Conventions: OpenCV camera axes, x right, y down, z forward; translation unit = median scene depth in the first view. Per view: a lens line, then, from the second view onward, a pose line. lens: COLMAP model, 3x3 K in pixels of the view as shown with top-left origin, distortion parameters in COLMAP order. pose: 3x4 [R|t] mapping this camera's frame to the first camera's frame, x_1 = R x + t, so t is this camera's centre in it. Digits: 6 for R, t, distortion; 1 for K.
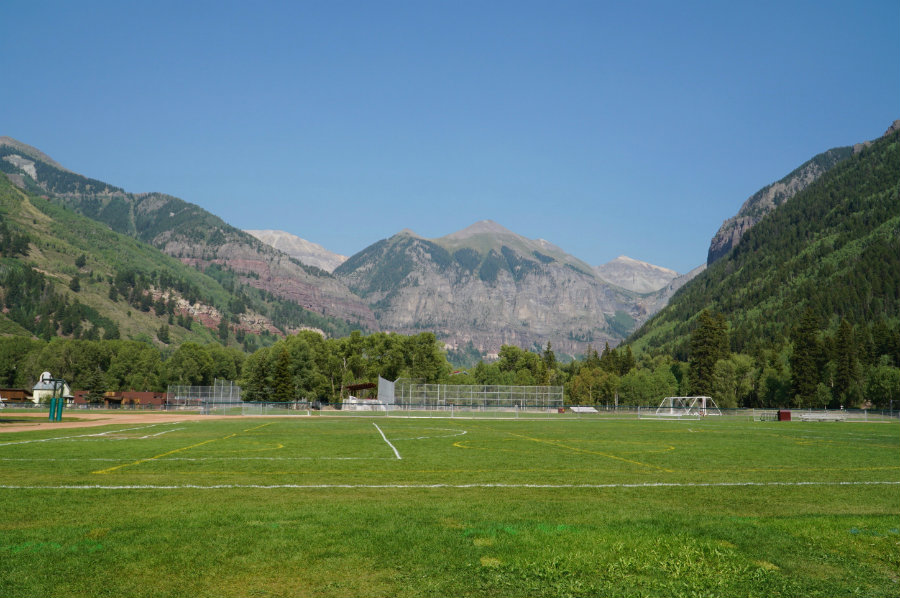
lens RADIAL K [[769.6, 0, 441.8], [0, 769.6, 293.6], [0, 0, 1]] dist [0.002161, 0.007178]
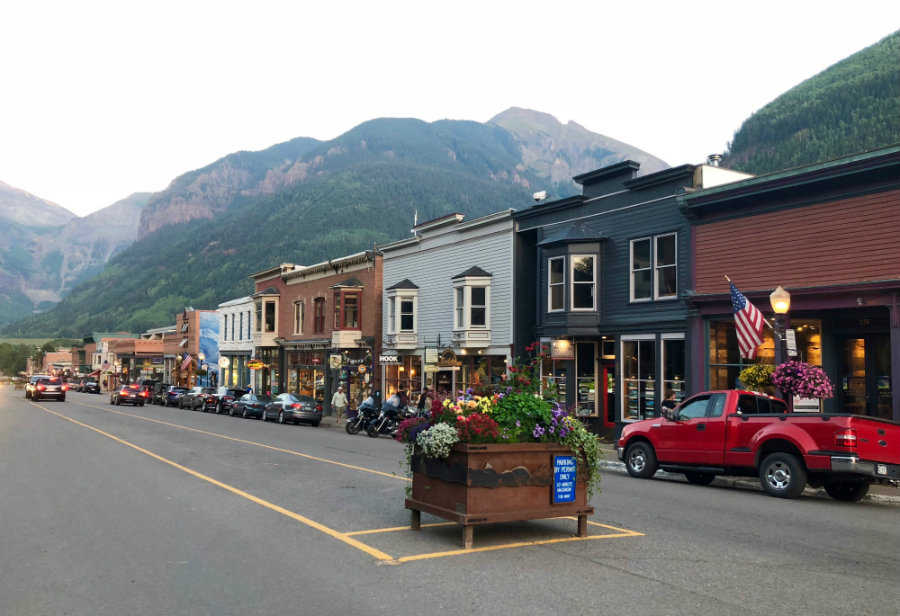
lens RADIAL K [[753.2, 0, 457.0], [0, 753.2, 307.9], [0, 0, 1]] dist [0.040759, -0.005279]
pose [[0.682418, 0.022202, 0.730625, -0.129901], [-0.103838, 0.992346, 0.066832, -0.030489], [-0.723549, -0.121474, 0.679501, -0.135297]]
